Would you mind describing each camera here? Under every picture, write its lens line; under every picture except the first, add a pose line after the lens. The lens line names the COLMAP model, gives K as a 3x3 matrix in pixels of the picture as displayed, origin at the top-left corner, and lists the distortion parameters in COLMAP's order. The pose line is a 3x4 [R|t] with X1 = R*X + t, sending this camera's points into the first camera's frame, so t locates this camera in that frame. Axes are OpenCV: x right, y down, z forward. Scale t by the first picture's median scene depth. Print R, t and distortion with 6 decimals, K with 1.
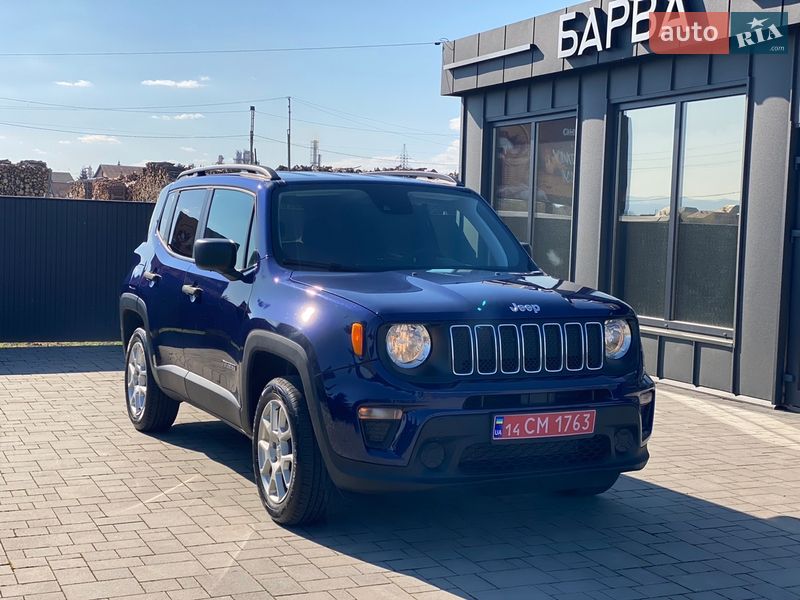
lens RADIAL K [[1190.5, 0, 402.9], [0, 1190.5, 290.7], [0, 0, 1]] dist [0.140100, -0.071592]
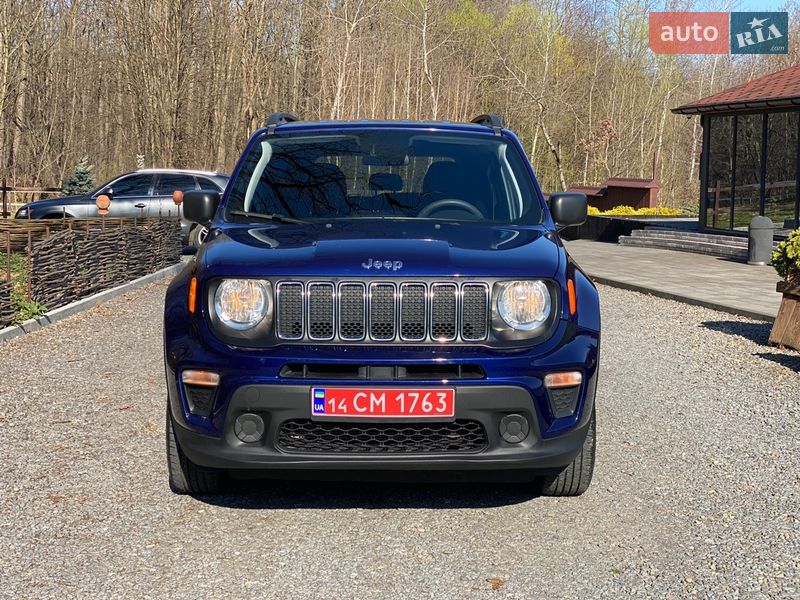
lens RADIAL K [[1190.5, 0, 402.9], [0, 1190.5, 290.7], [0, 0, 1]] dist [0.140100, -0.071592]
pose [[0.900897, 0.026397, -0.433229, 0.426057], [-0.014291, 0.999412, 0.031178, 0.005578], [0.433797, -0.021897, 0.900745, 0.211970]]
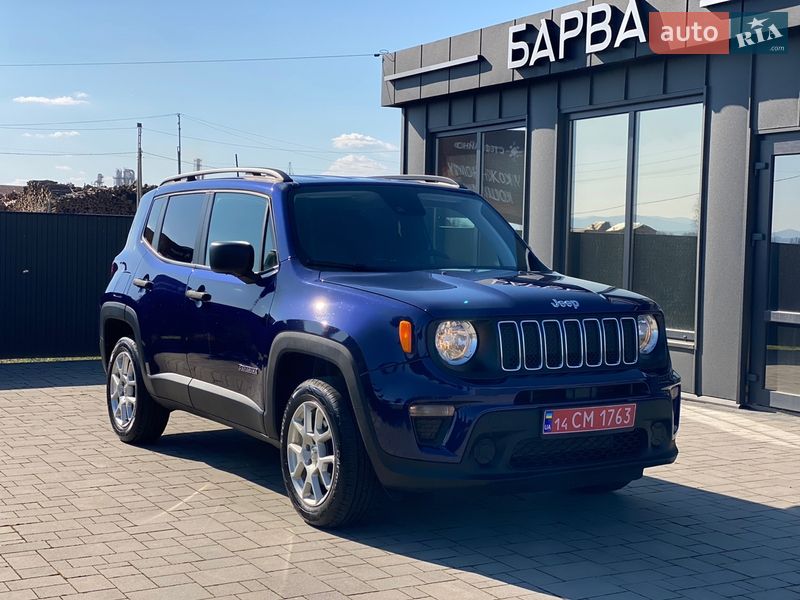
lens RADIAL K [[1190.5, 0, 402.9], [0, 1190.5, 290.7], [0, 0, 1]] dist [0.140100, -0.071592]
pose [[0.995391, -0.012882, 0.095033, -0.114137], [0.014340, 0.999790, -0.014667, 0.014259], [-0.094824, 0.015962, 0.995366, 0.007792]]
